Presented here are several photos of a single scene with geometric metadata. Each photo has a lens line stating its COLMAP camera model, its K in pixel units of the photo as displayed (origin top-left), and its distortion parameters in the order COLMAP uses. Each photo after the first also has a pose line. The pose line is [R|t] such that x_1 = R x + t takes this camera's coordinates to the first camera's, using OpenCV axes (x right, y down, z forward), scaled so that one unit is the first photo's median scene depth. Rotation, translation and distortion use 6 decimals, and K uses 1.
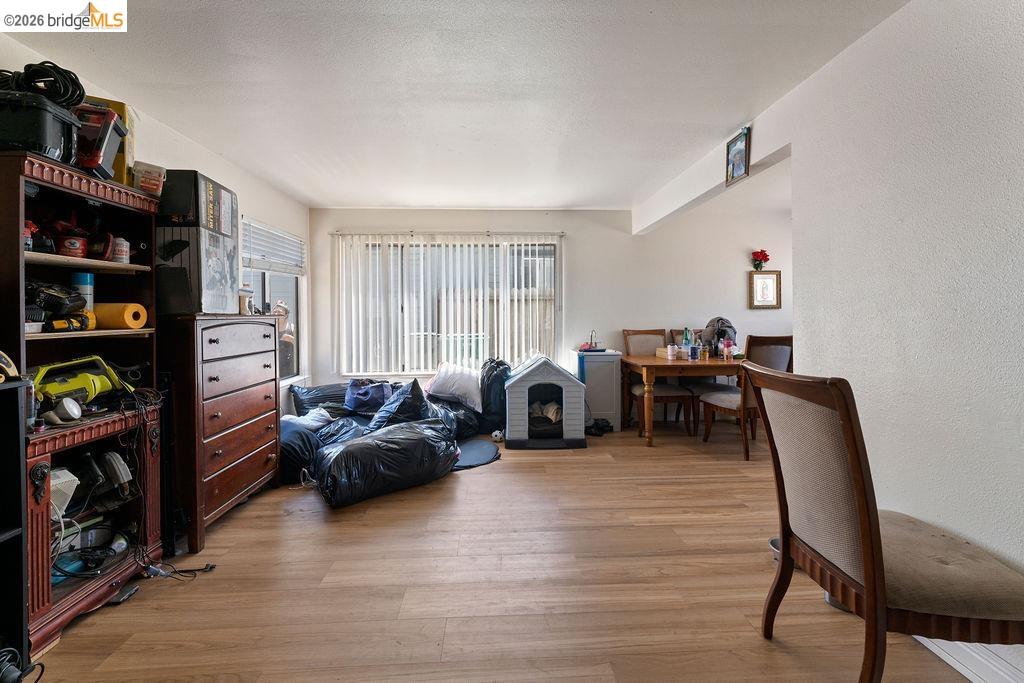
lens RADIAL K [[414.8, 0, 515.7], [0, 414.8, 313.2], [0, 0, 1]] dist [-0.002359, 0.000006]
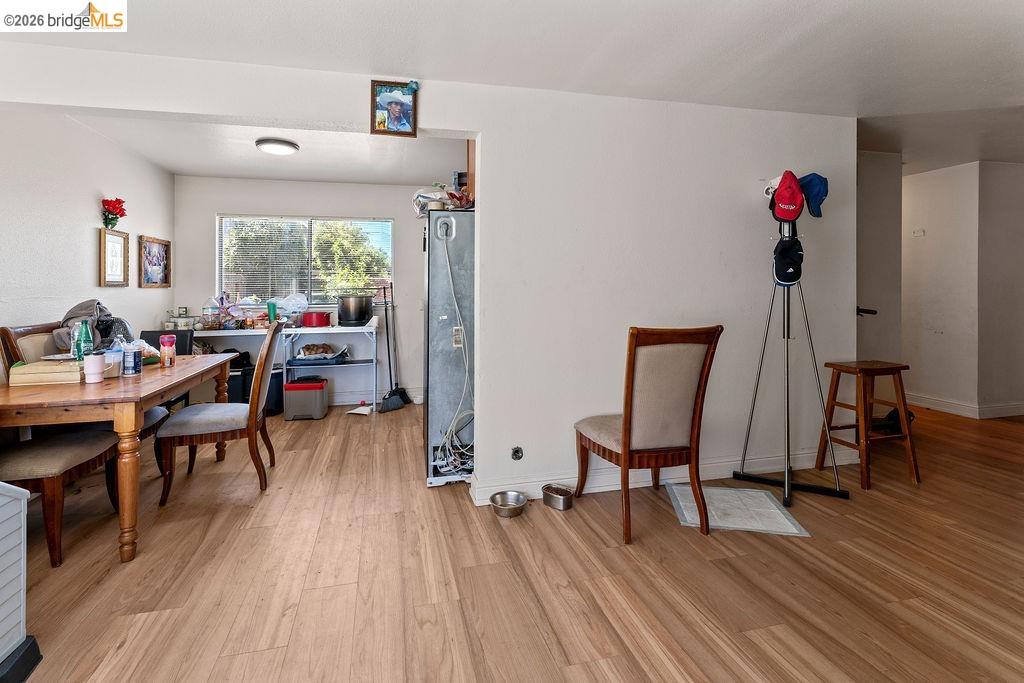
lens RADIAL K [[442.3, 0, 480.0], [0, 442.3, 287.6], [0, 0, 1]] dist [0.003108, 0.000111]
pose [[-0.158586, 0.007261, 0.987318, -0.383935], [0.011002, 0.999924, -0.005586, 0.004153], [-0.987284, 0.009977, -0.158654, 0.942044]]
